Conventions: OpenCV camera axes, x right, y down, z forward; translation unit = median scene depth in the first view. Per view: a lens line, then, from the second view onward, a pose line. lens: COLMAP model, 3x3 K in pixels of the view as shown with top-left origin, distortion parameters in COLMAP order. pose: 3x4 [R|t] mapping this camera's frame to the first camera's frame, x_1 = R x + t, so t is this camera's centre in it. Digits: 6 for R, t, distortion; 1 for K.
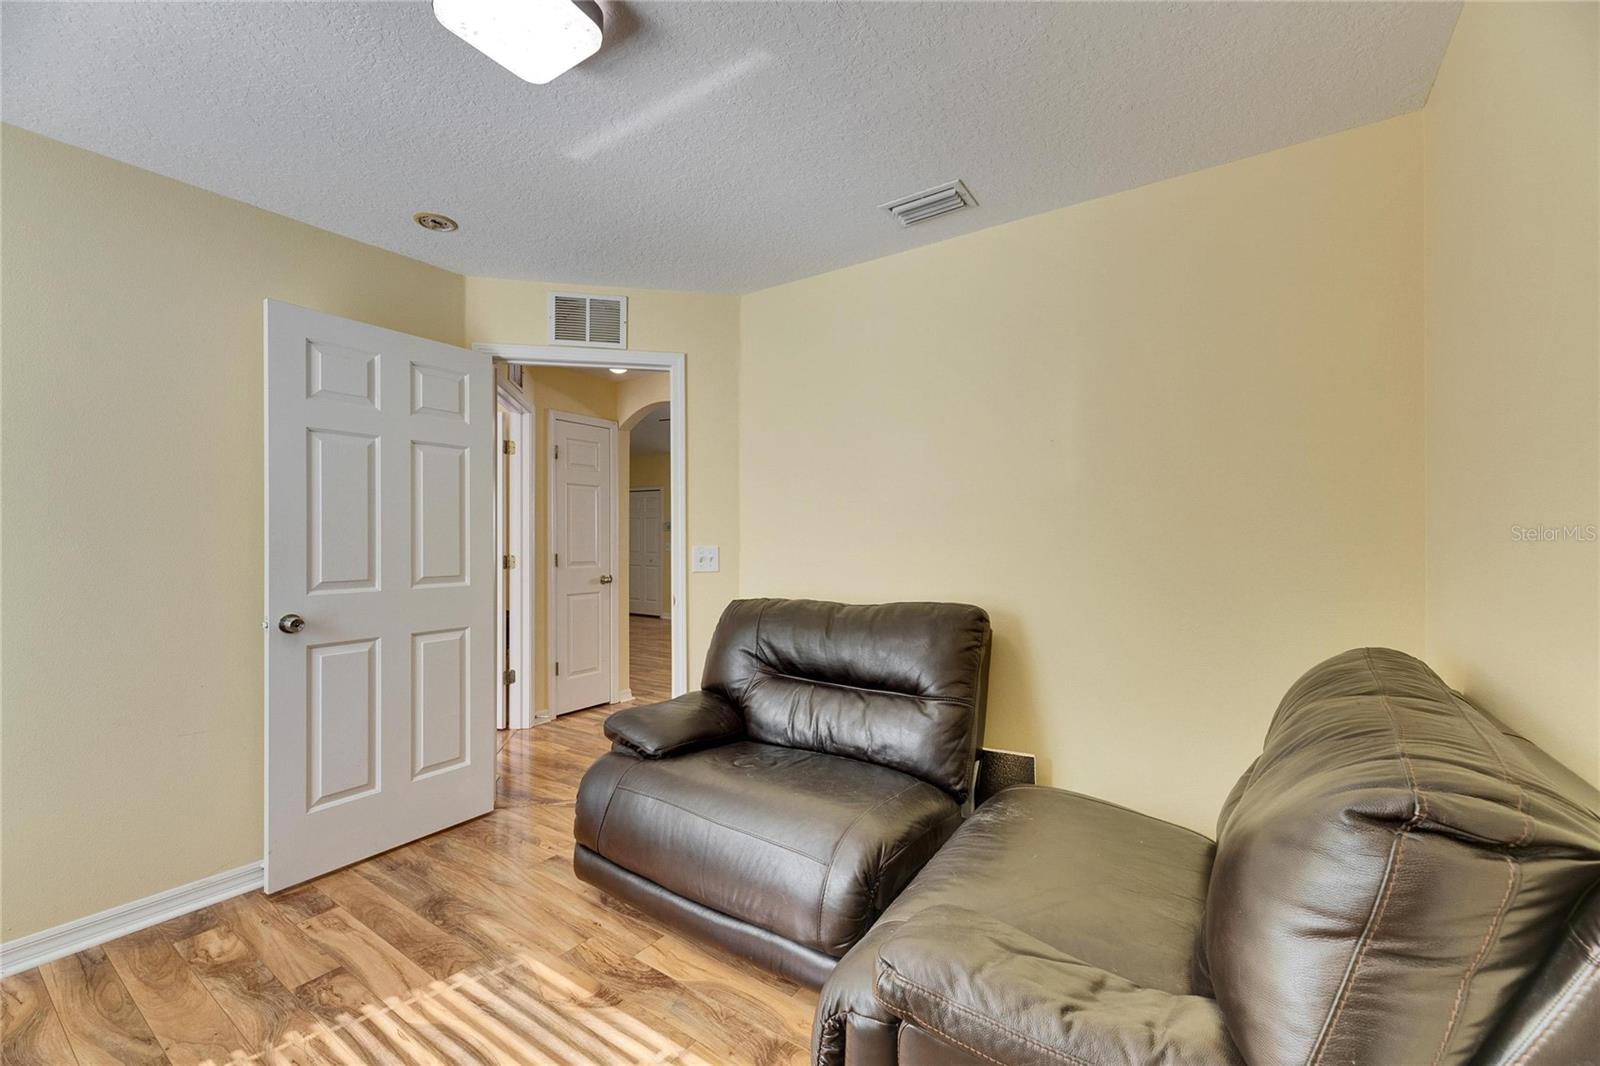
lens RADIAL K [[655.3, 0, 808.8], [0, 655.3, 520.2], [0, 0, 1]] dist [0.001516, -0.000257]
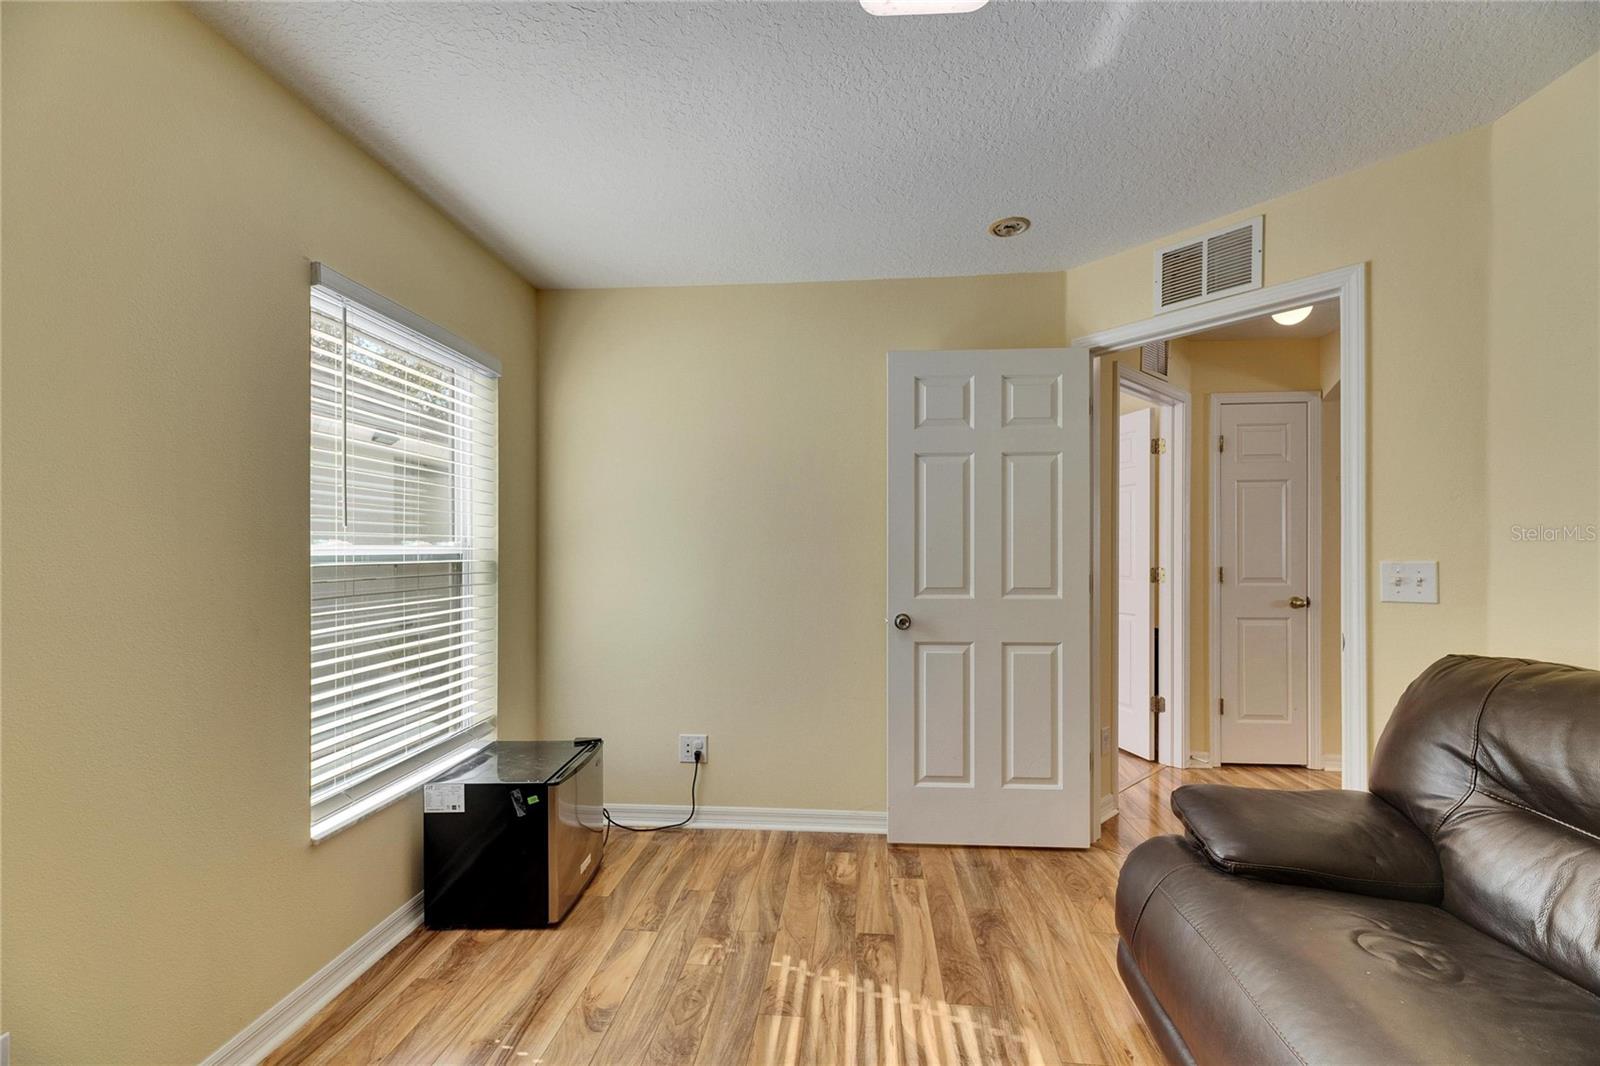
lens RADIAL K [[643.5, 0, 802.1], [0, 643.5, 543.2], [0, 0, 1]] dist [0.010729, -0.005389]
pose [[0.483933, -0.008890, -0.875060, 0.131285], [0.026676, 0.999634, 0.004597, 0.006478], [0.874699, -0.025567, 0.483993, 0.266053]]
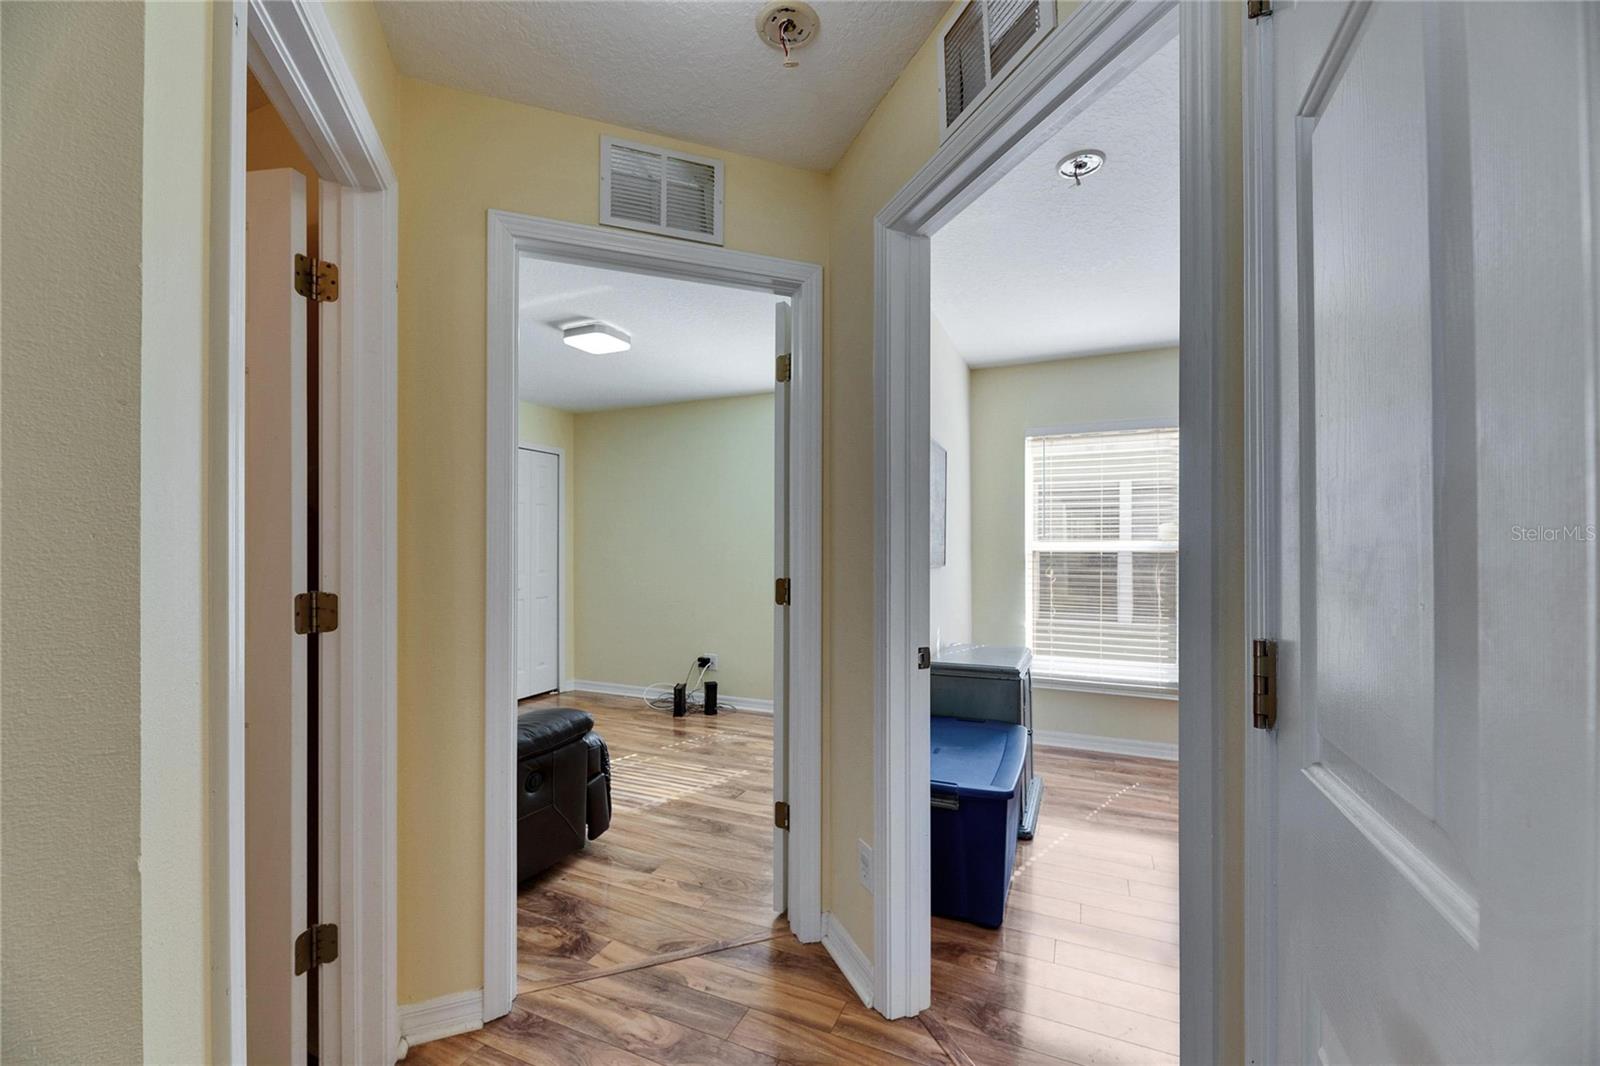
lens RADIAL K [[643.5, 0, 802.1], [0, 643.5, 543.2], [0, 0, 1]] dist [0.010729, -0.005389]
pose [[-0.985676, -0.004527, -0.168592, -0.451341], [0.000761, 0.999510, -0.031283, 0.051426], [0.168651, -0.030963, -0.985189, 2.038803]]
